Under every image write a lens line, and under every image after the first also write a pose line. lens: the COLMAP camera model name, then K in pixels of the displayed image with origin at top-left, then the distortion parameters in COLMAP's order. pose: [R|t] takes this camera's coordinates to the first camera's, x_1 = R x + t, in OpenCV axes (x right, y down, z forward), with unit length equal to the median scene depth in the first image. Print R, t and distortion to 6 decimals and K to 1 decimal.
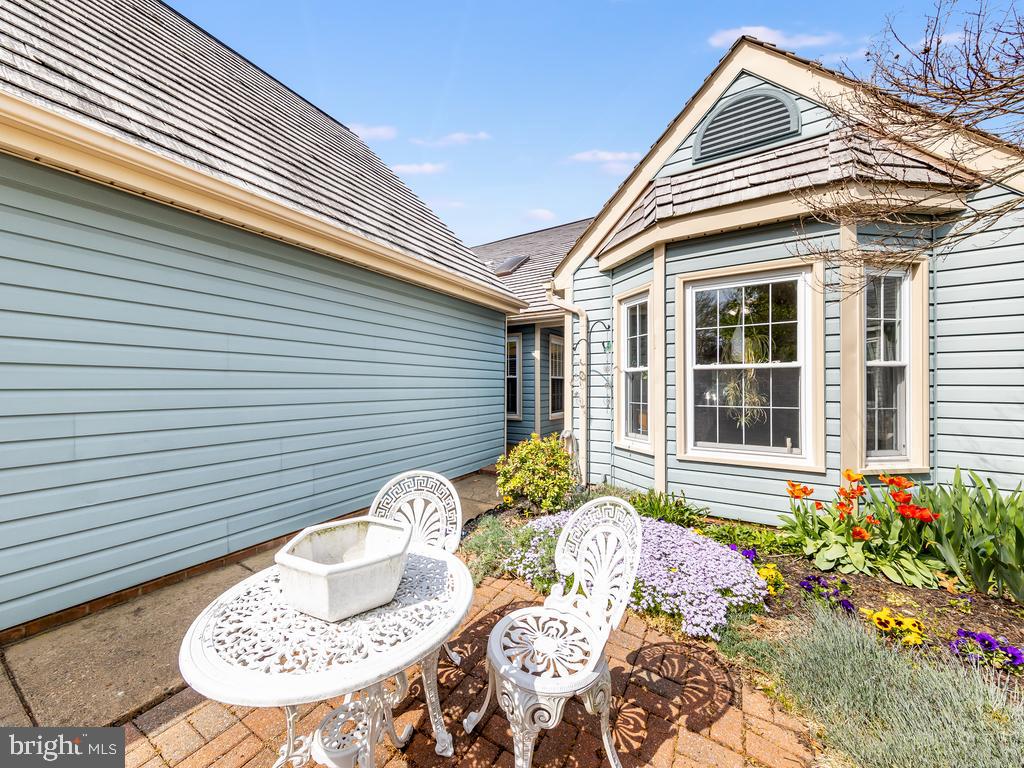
lens RADIAL K [[369.5, 0, 501.7], [0, 369.5, 385.3], [0, 0, 1]] dist [0.001131, 0.000053]
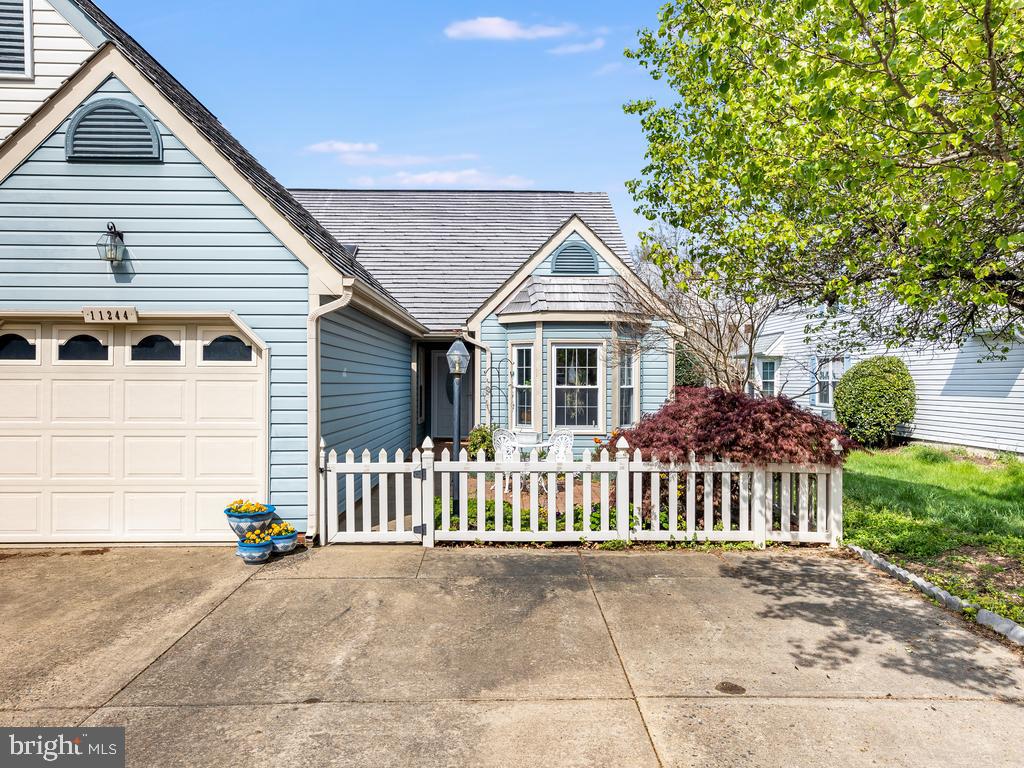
lens RADIAL K [[622.4, 0, 512.0], [0, 622.4, 384.0], [0, 0, 1]] dist [-0.000305, -0.000013]
pose [[0.841611, 0.008405, 0.540019, -1.400570], [-0.007540, 0.999964, -0.003813, -0.048909], [-0.540032, -0.000863, 0.841644, -1.588265]]
